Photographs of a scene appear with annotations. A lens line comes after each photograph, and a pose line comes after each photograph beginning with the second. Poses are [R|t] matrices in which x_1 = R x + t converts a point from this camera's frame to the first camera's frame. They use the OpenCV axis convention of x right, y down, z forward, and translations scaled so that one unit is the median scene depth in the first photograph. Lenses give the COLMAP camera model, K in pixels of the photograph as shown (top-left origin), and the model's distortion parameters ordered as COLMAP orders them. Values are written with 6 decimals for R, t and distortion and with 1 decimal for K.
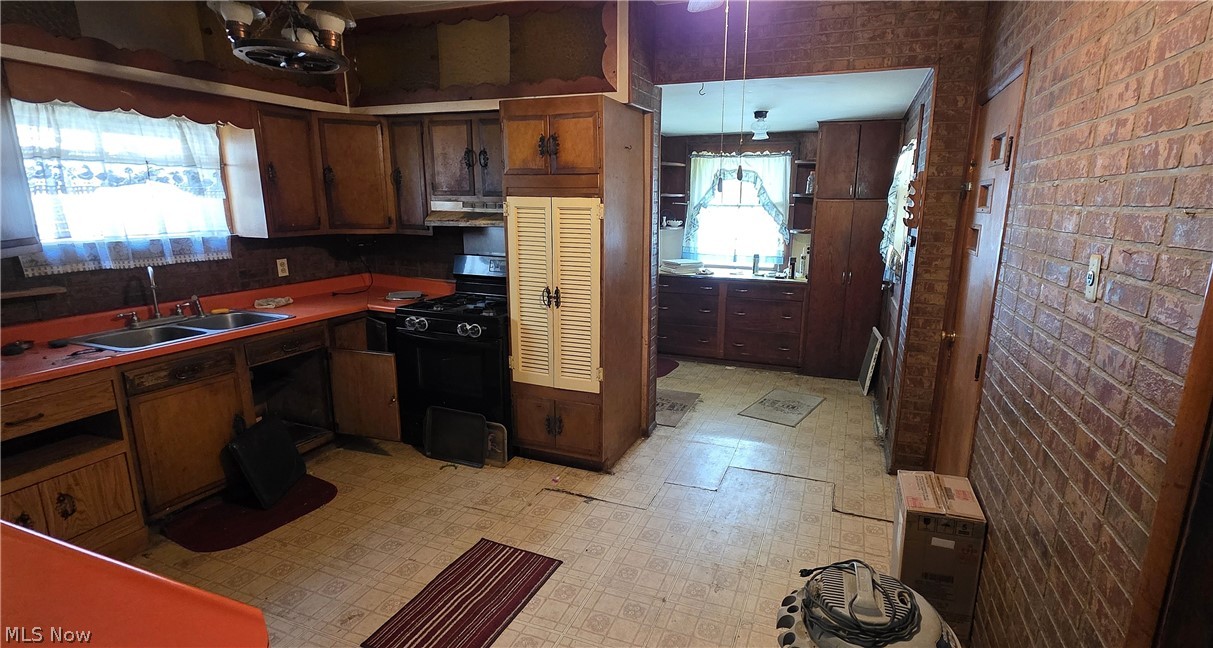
lens RADIAL K [[569.5, 0, 648.7], [0, 569.5, 324.9], [0, 0, 1]] dist [0.000612, 0.000333]
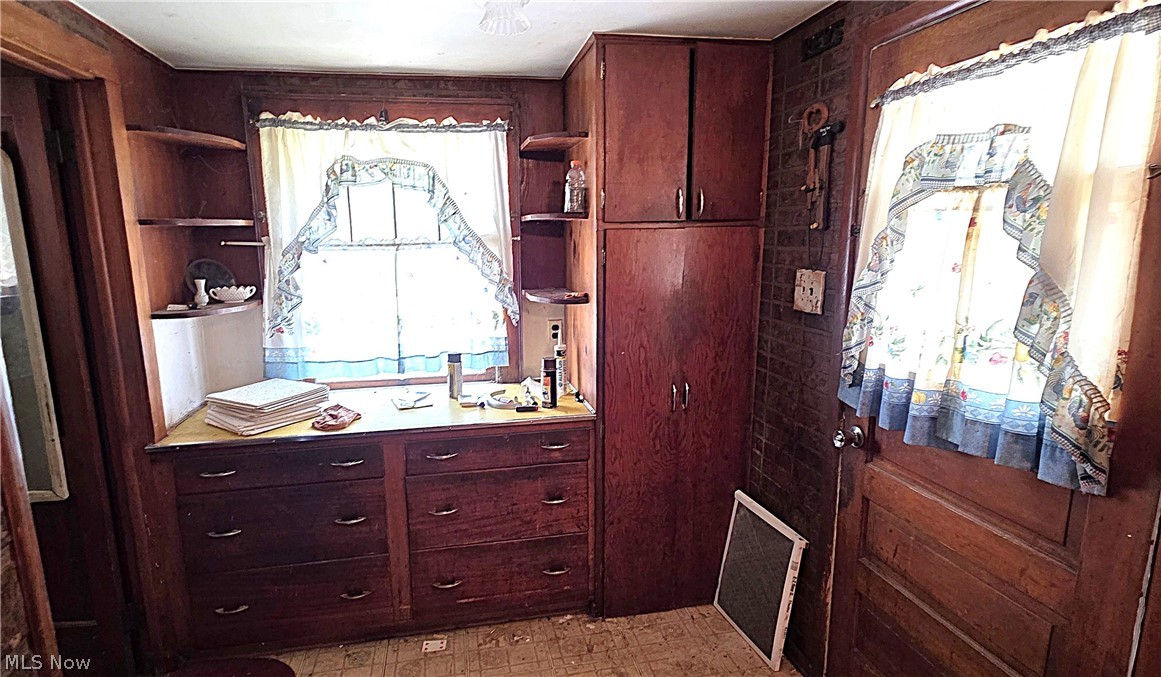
lens RADIAL K [[581.7, 0, 556.4], [0, 581.7, 338.9], [0, 0, 1]] dist [0.002607, -0.001007]
pose [[0.864096, -0.114428, 0.490147, 0.040402], [0.130466, 0.991452, 0.001459, -0.127972], [-0.486124, 0.062687, 0.871638, 0.583917]]
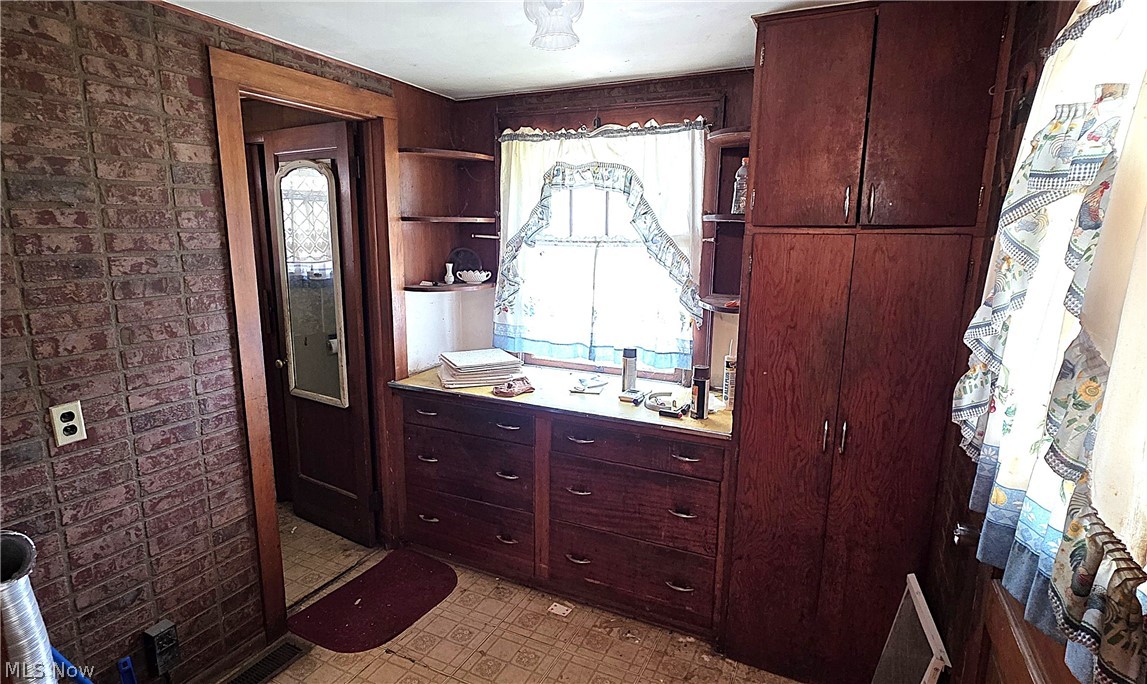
lens RADIAL K [[587.9, 0, 574.7], [0, 587.9, 340.1], [0, 0, 1]] dist [0.001009, -0.000439]
pose [[0.995068, 0.015876, -0.097914, 0.194912], [-0.018366, 0.999529, -0.024580, -0.120943], [0.097477, 0.026257, 0.994891, 0.541775]]
